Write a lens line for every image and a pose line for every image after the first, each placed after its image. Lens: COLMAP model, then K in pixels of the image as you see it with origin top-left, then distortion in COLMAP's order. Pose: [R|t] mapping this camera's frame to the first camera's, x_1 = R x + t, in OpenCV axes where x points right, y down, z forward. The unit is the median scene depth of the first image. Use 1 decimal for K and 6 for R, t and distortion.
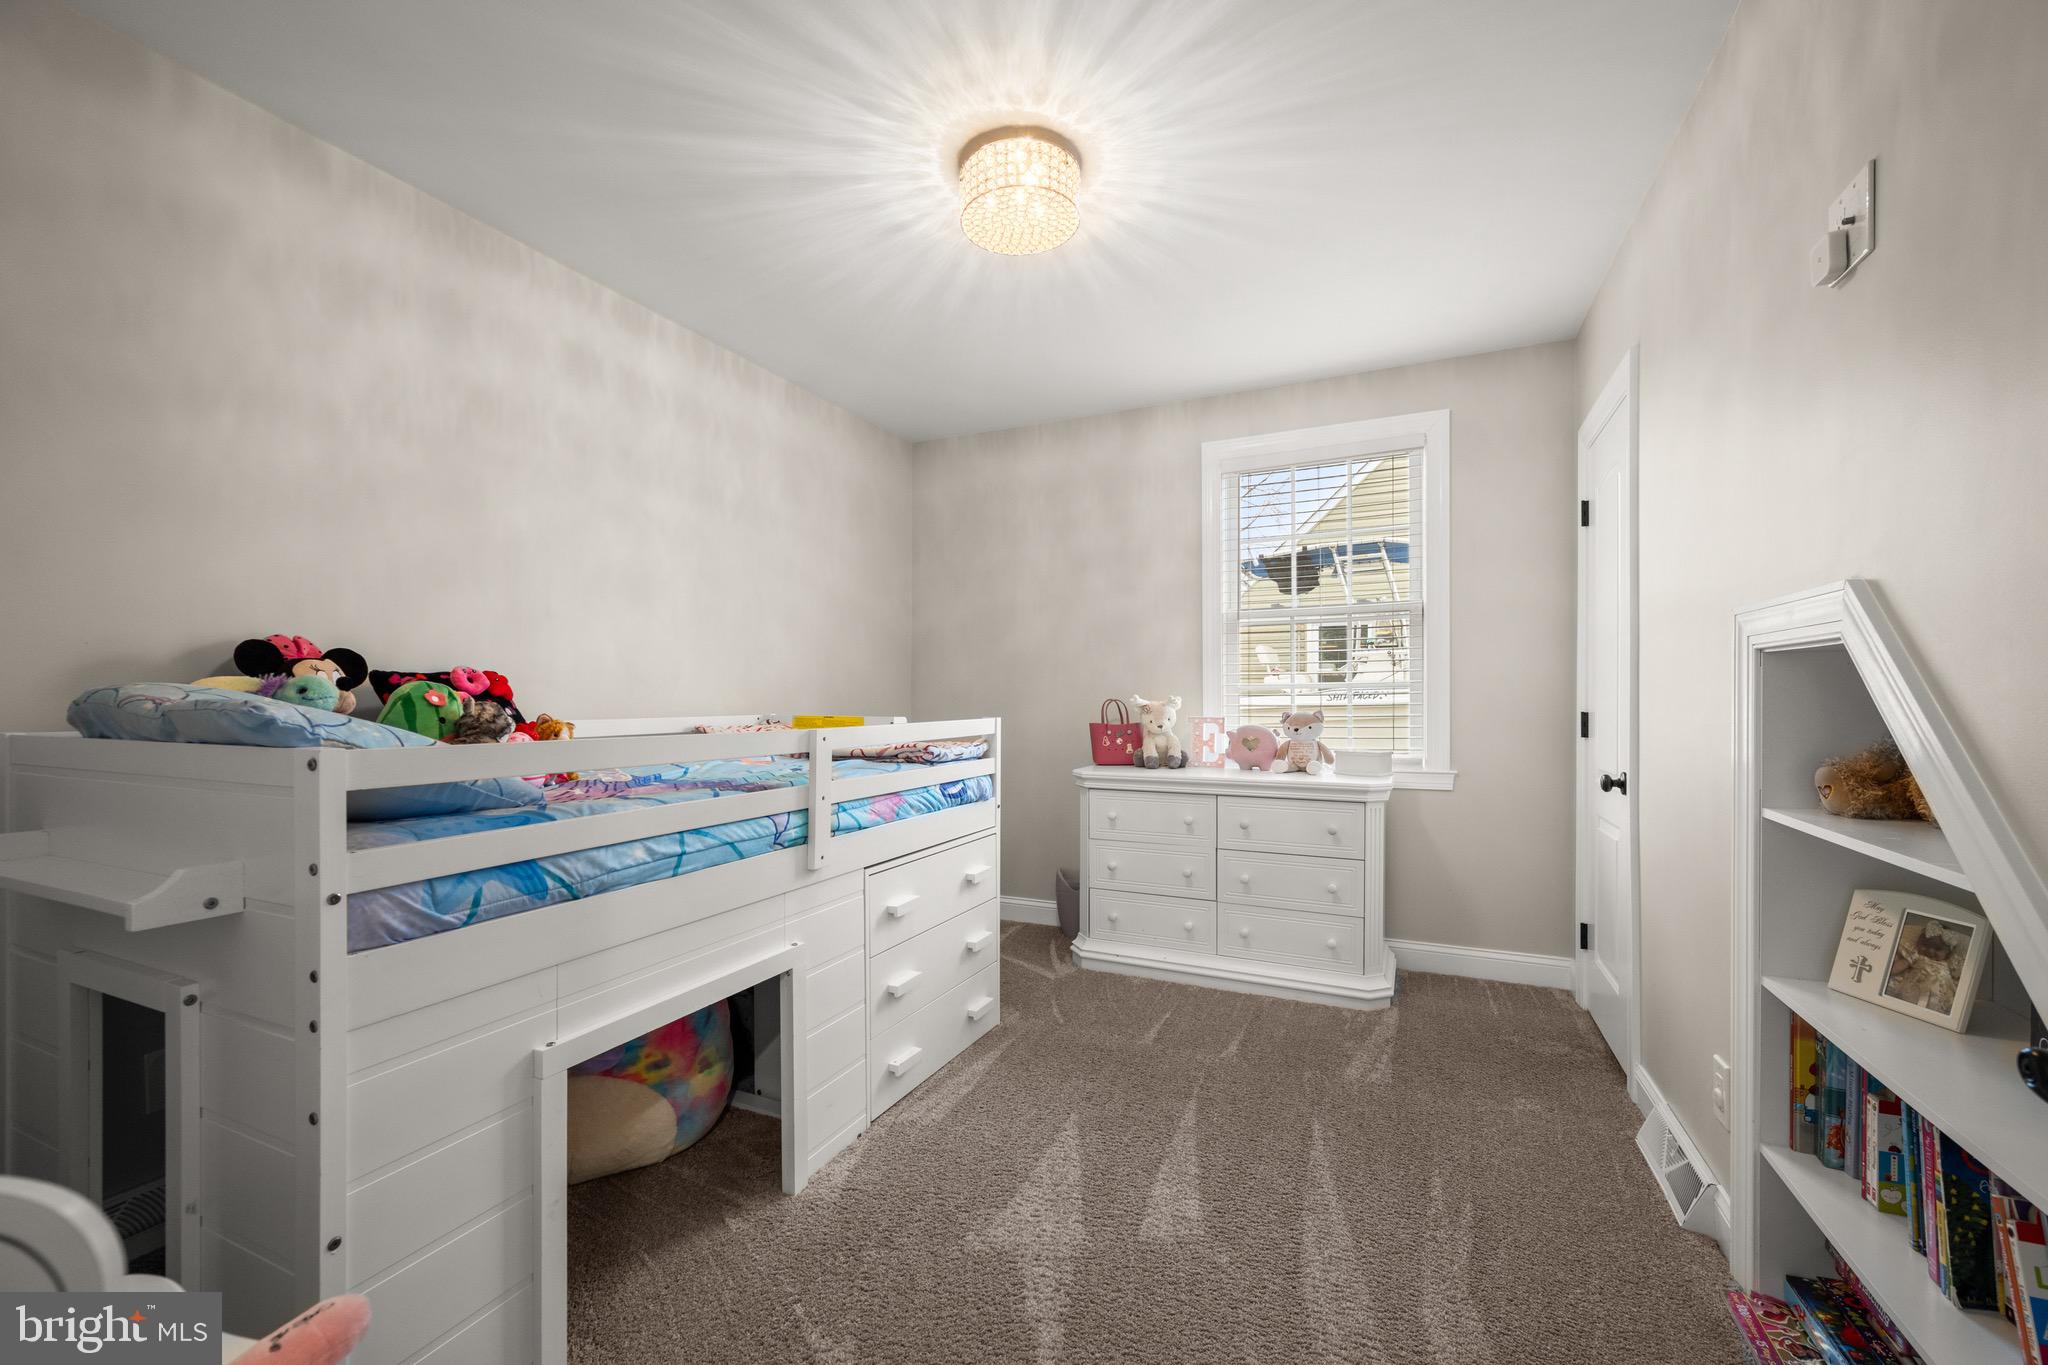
lens RADIAL K [[839.1, 0, 998.3], [0, 839.1, 692.8], [0, 0, 1]] dist [-0.000759, -0.000219]
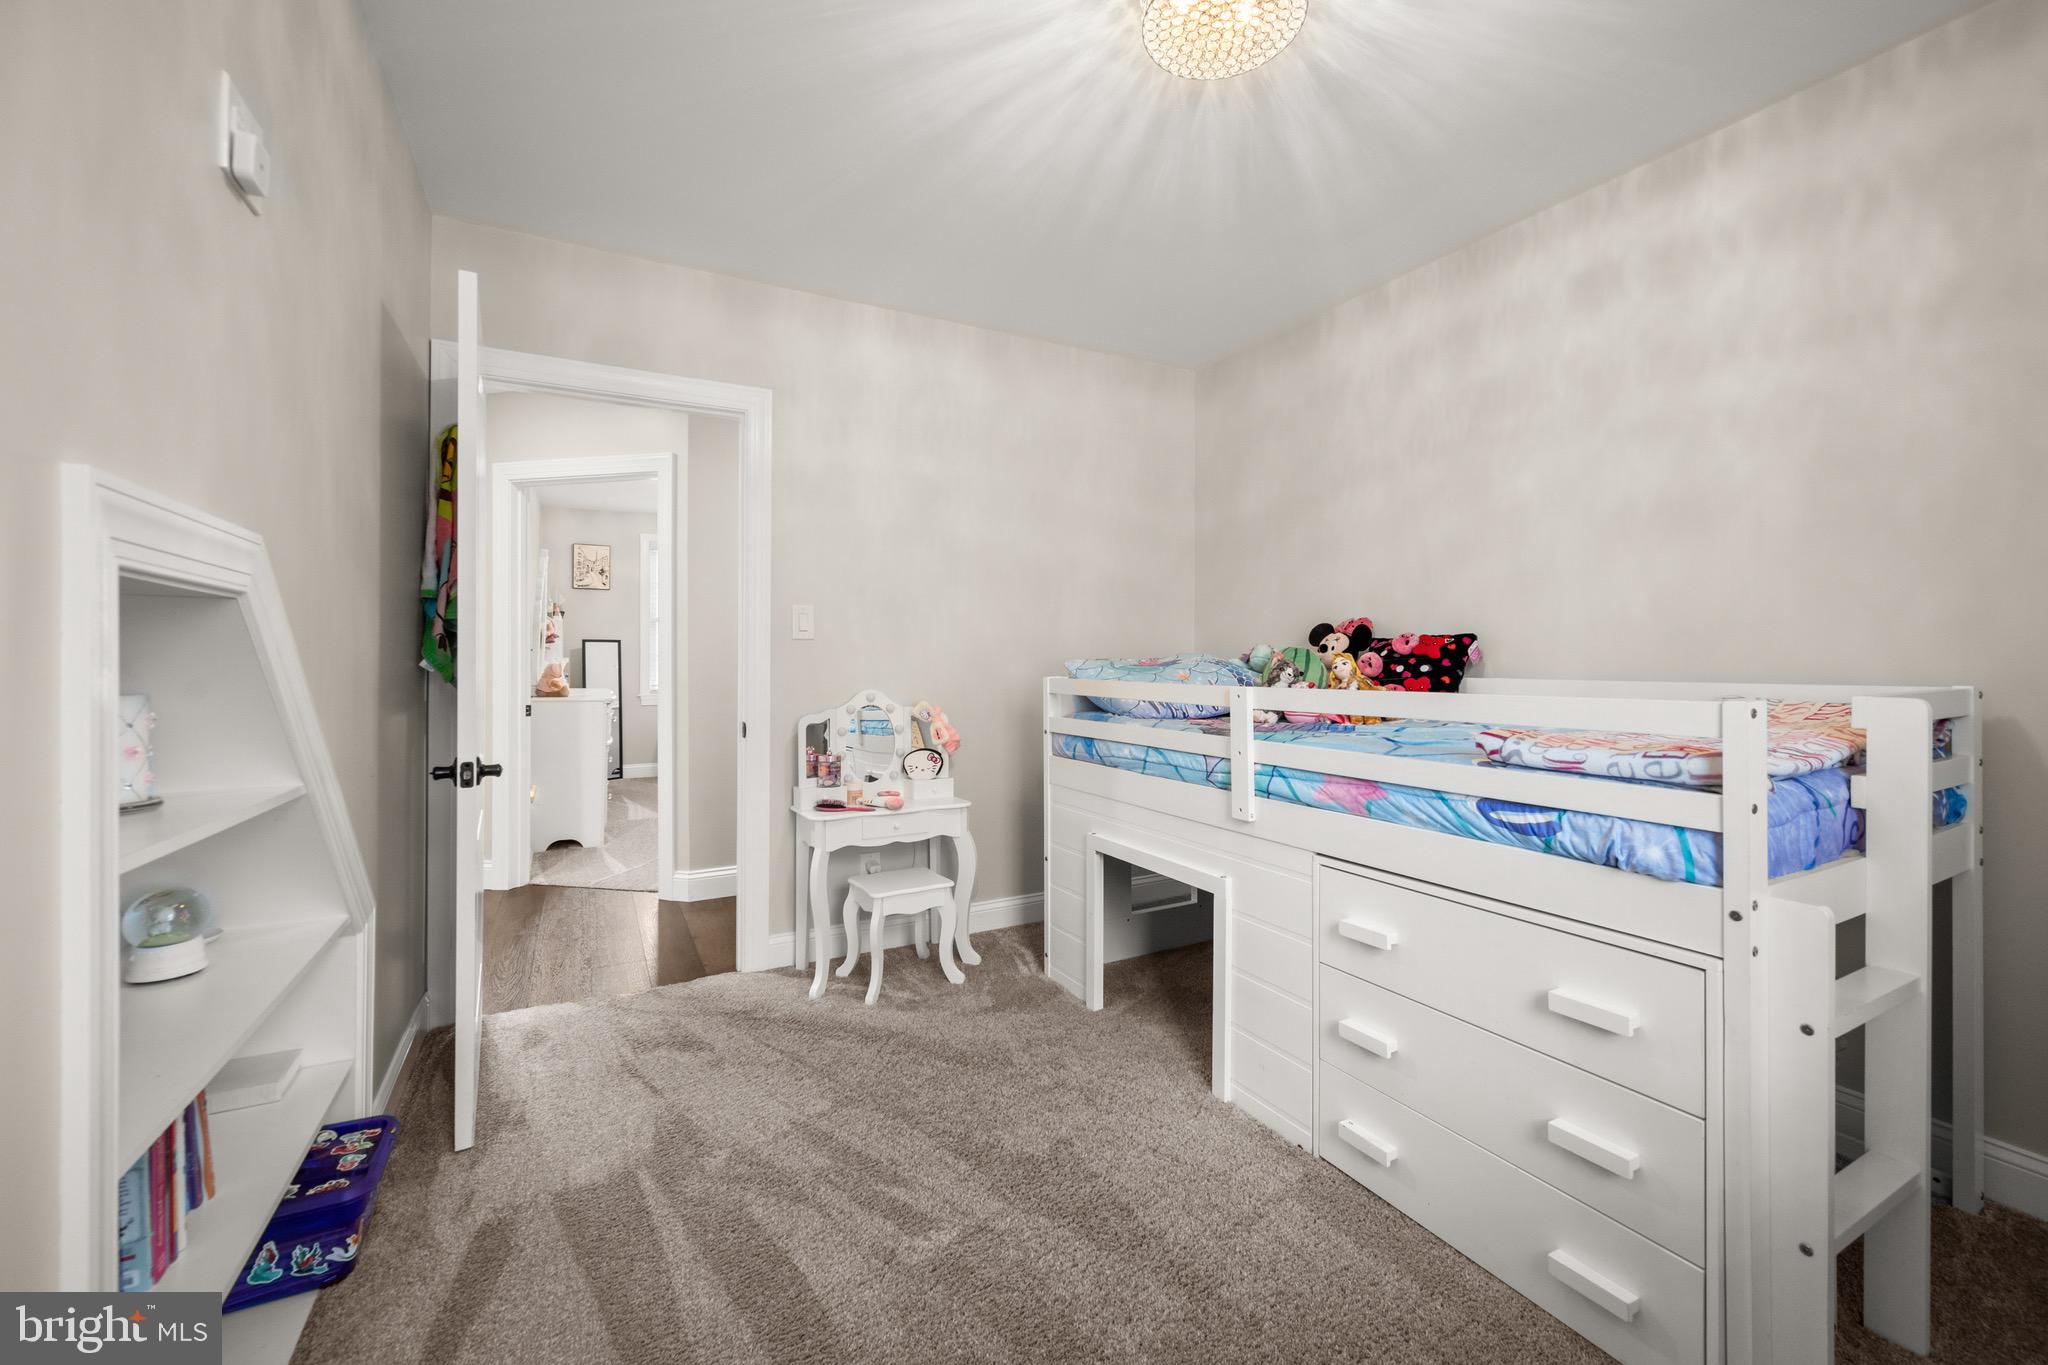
lens RADIAL K [[821.2, 0, 1029.7], [0, 821.2, 666.4], [0, 0, 1]] dist [0.001268, -0.000091]
pose [[-0.580678, 0.002719, -0.814129, 0.739785], [0.001195, 0.999996, 0.002488, 0.014043], [0.814133, 0.000472, -0.580679, 1.317127]]
